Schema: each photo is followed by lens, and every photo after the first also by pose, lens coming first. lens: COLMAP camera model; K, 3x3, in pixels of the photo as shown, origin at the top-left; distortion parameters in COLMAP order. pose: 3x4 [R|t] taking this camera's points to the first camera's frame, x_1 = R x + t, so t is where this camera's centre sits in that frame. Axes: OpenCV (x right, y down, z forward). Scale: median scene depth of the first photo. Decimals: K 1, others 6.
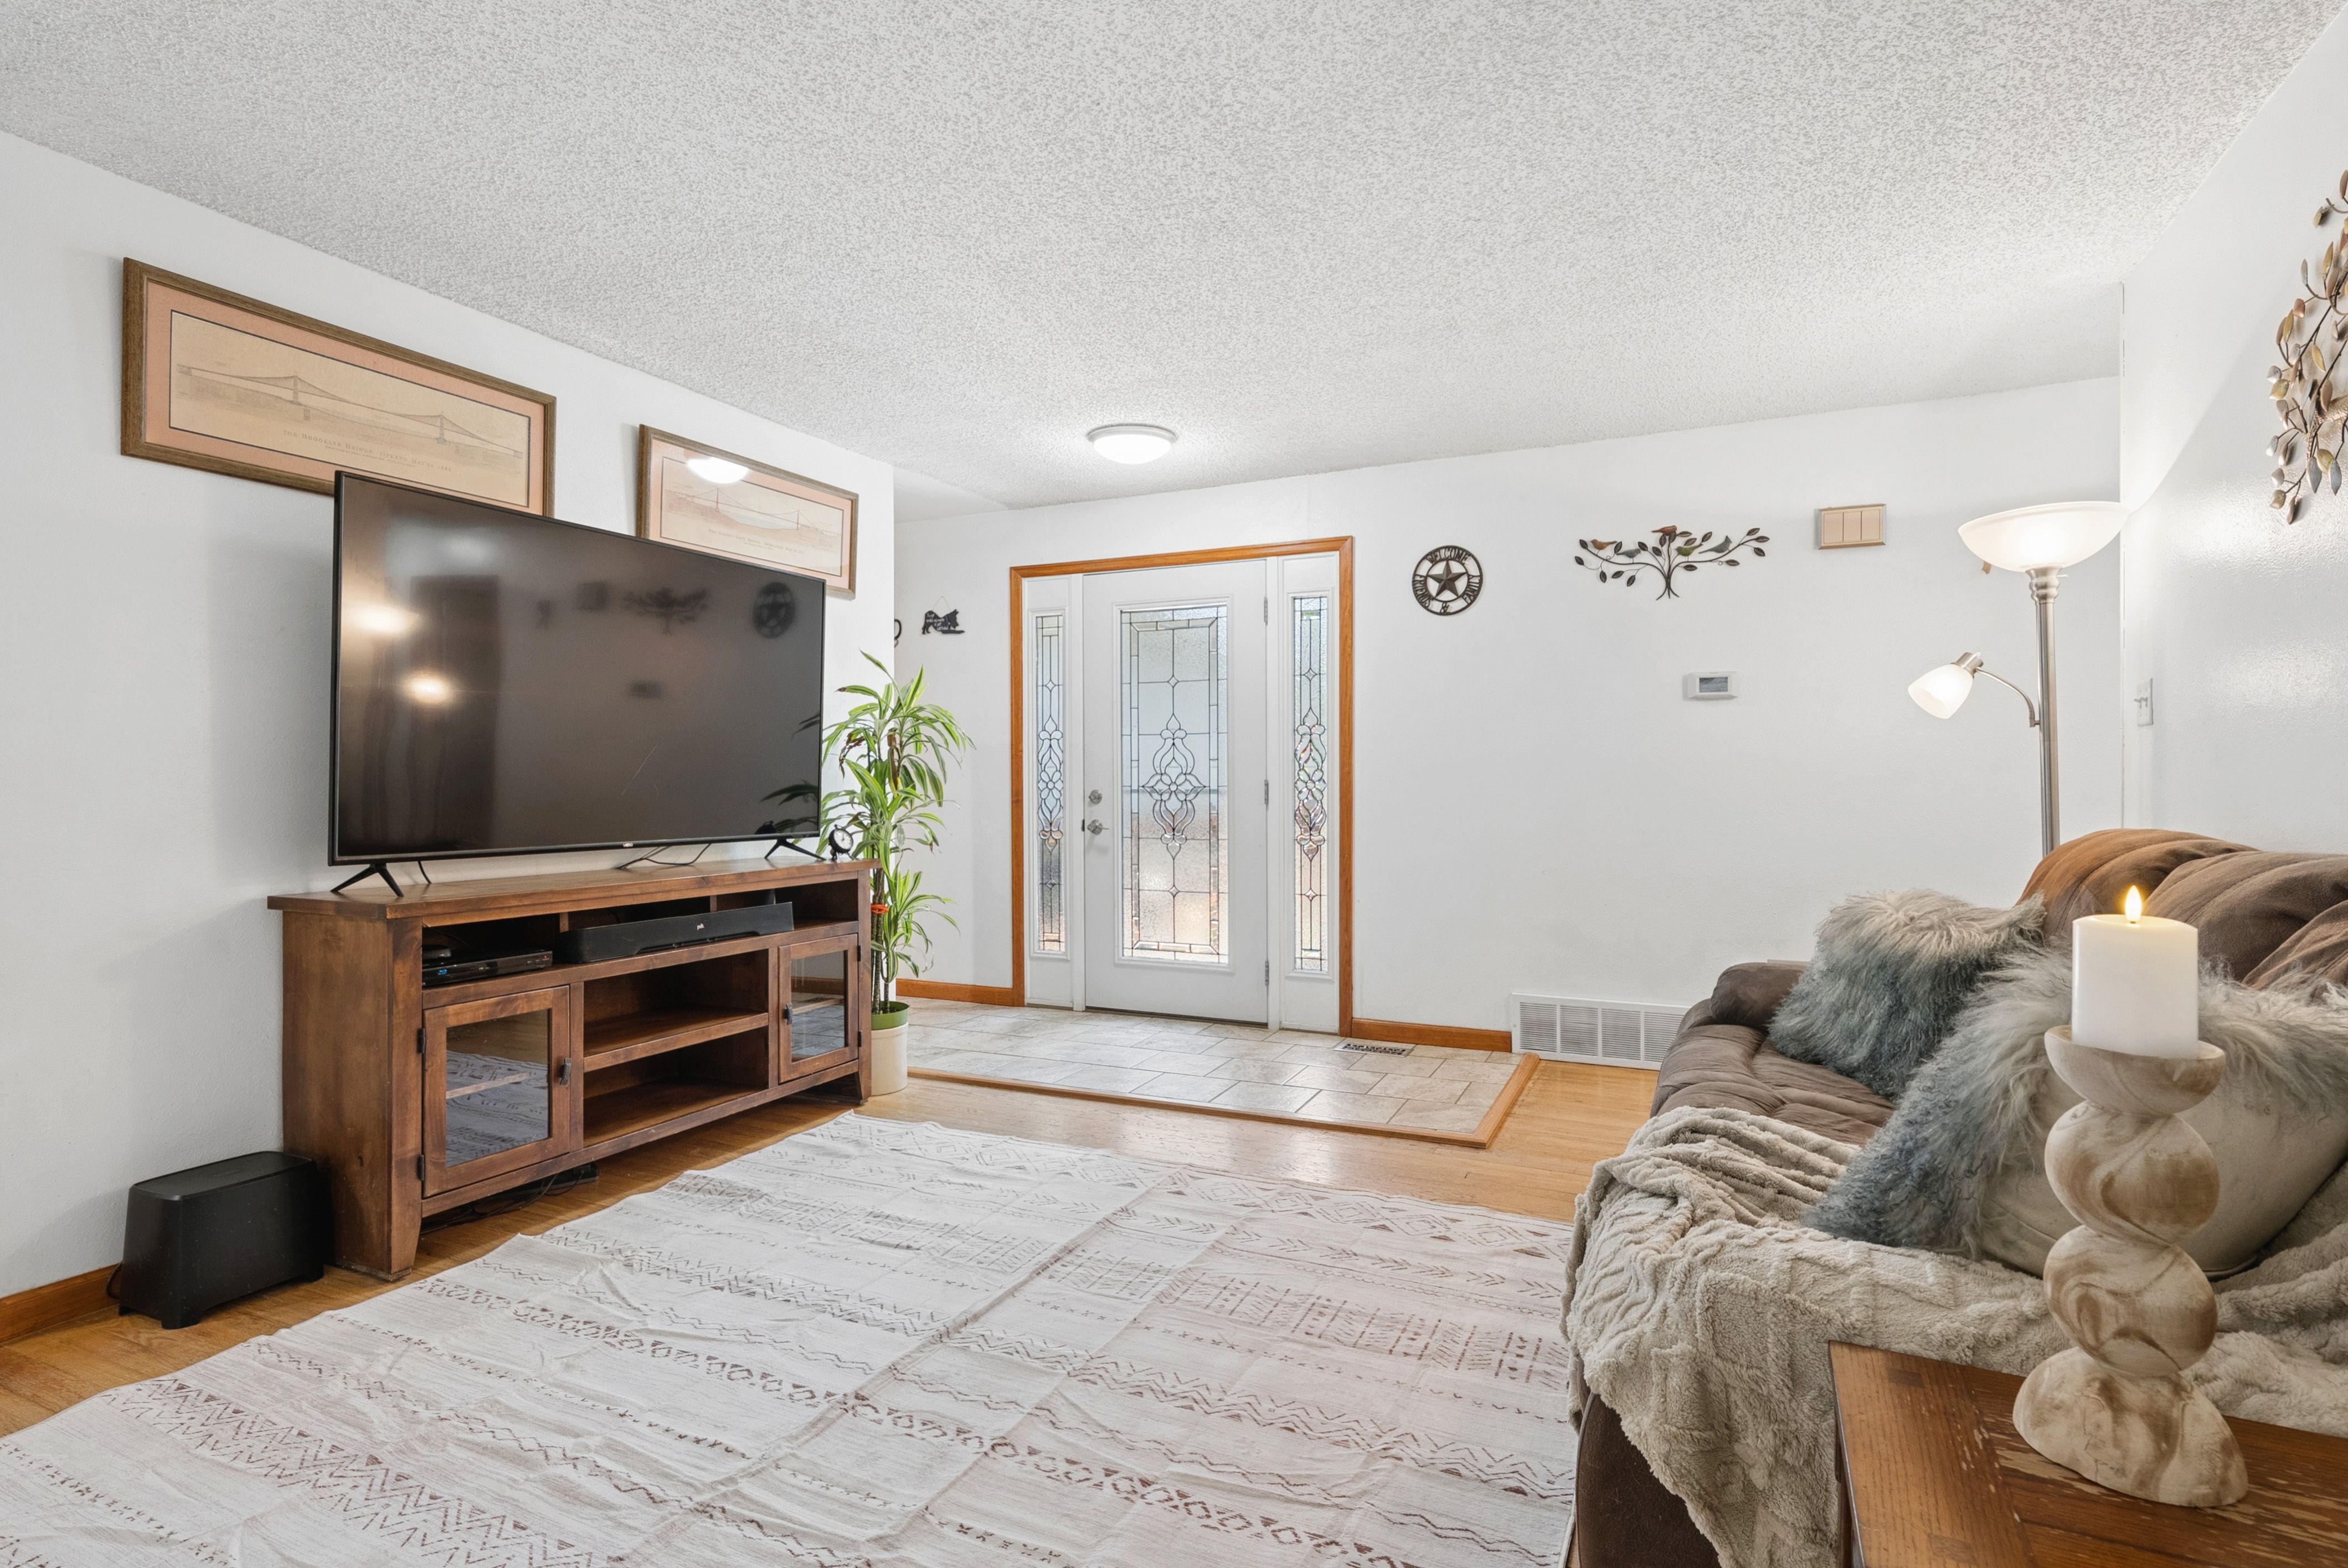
lens RADIAL K [[1168.9, 0, 1174.0], [0, 1168.9, 784.0], [0, 0, 1]] dist [0.003989, -0.001039]
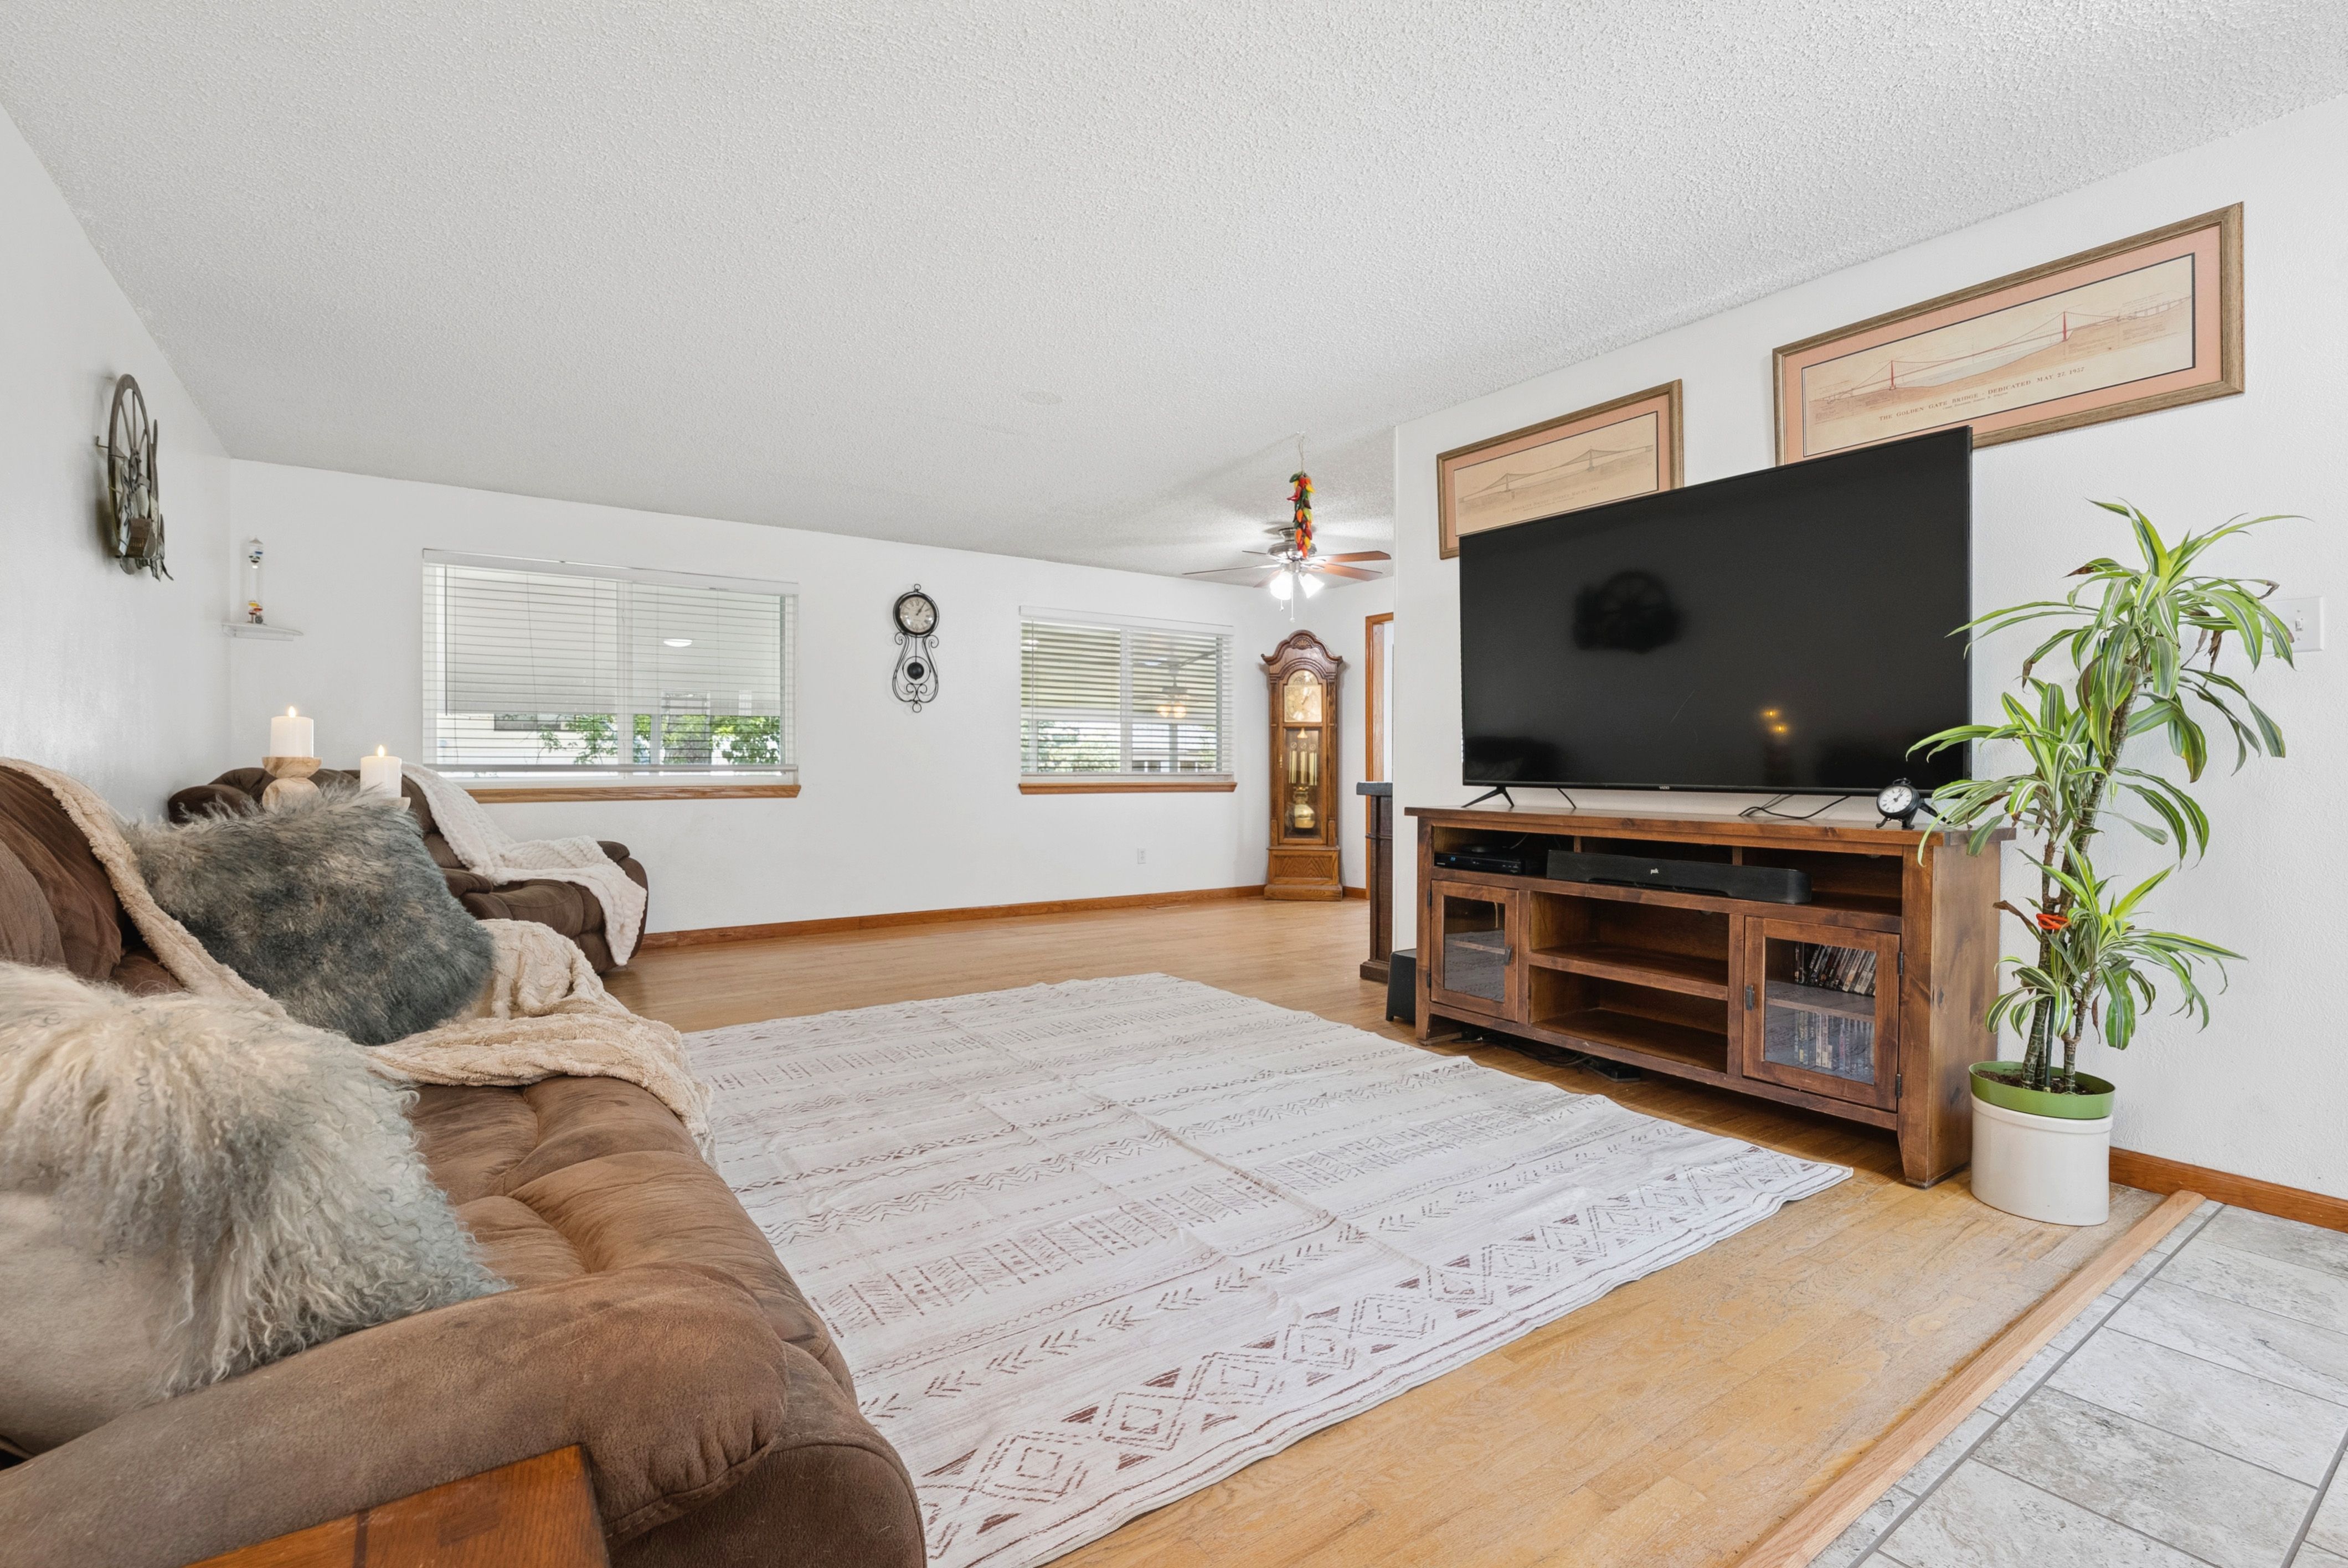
lens RADIAL K [[1052.0, 0, 1174.0], [0, 1052.0, 784.0], [0, 0, 1]] dist [-0.001062, -0.000064]
pose [[-0.498304, 0.014436, -0.866882, 0.610878], [-0.005115, 0.999795, 0.019590, 0.034884], [0.866987, 0.014196, -0.498128, 1.169546]]
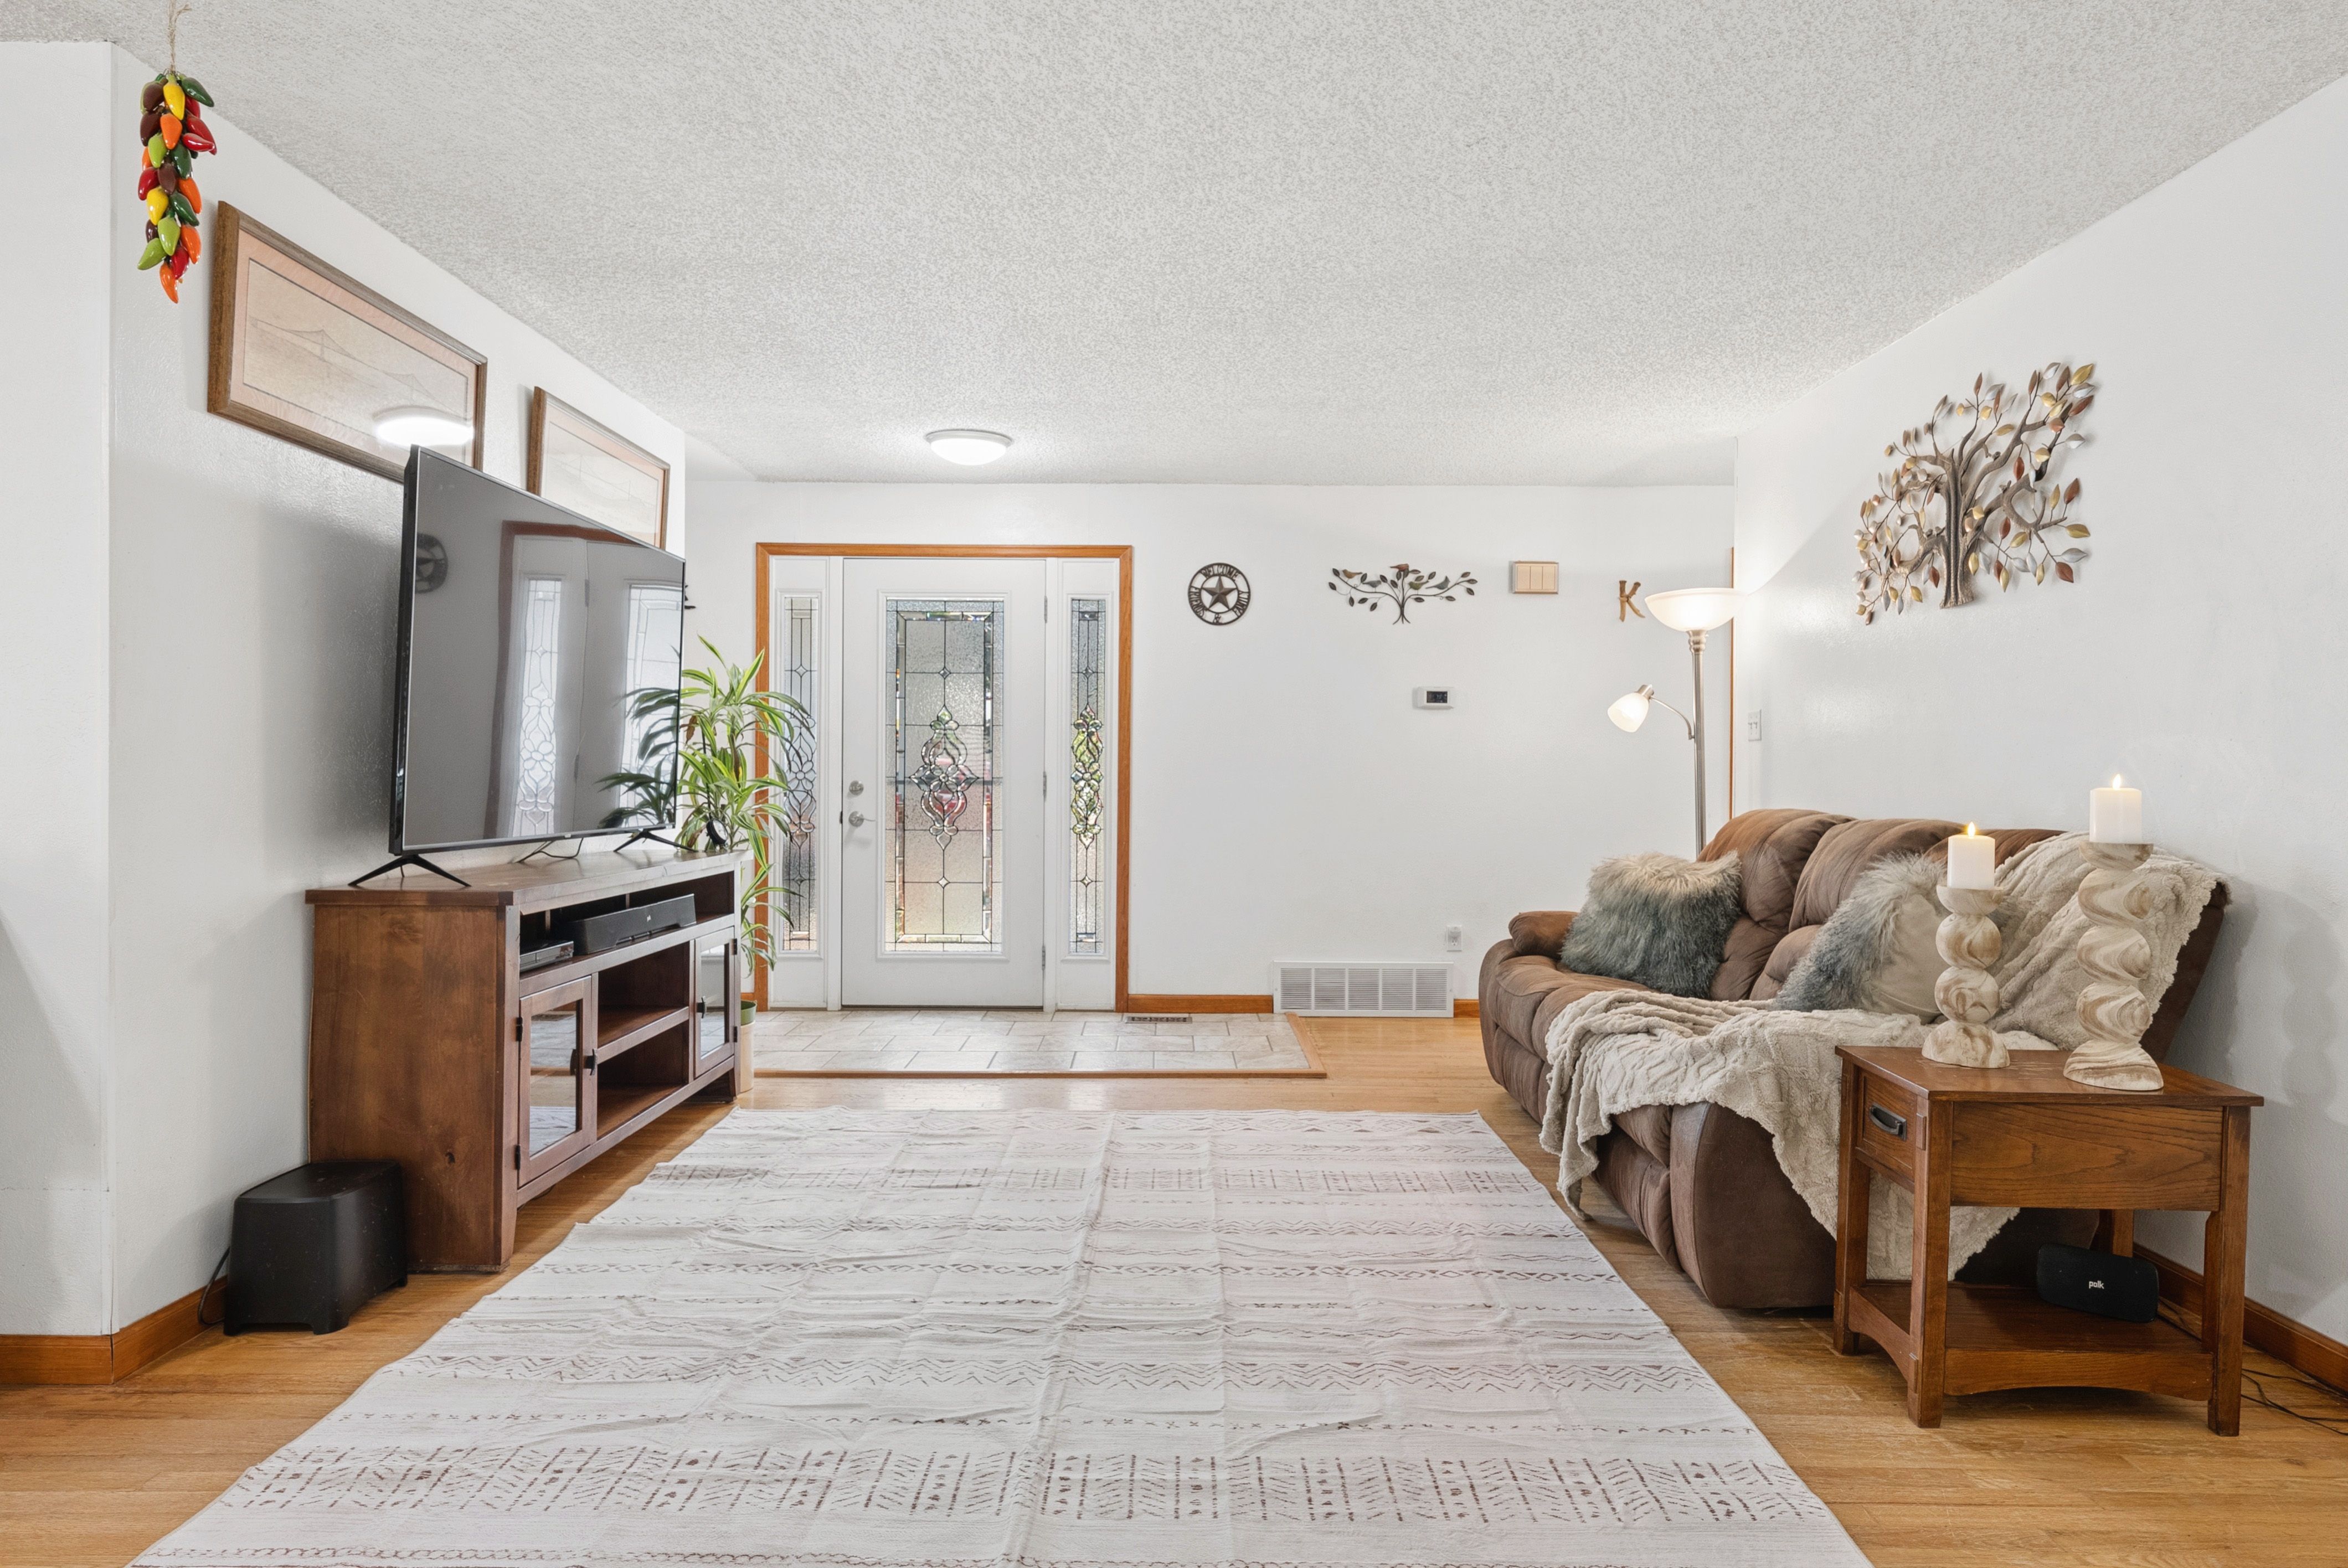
lens RADIAL K [[1379.4, 0, 1171.8], [0, 1379.4, 776.8], [0, 0, 1]] dist [0.002813, 0.001308]
pose [[0.904229, 0.006212, 0.427003, -0.537649], [-0.006295, 0.999979, -0.001215, 0.002526], [-0.427002, -0.001589, 0.904249, -0.246272]]
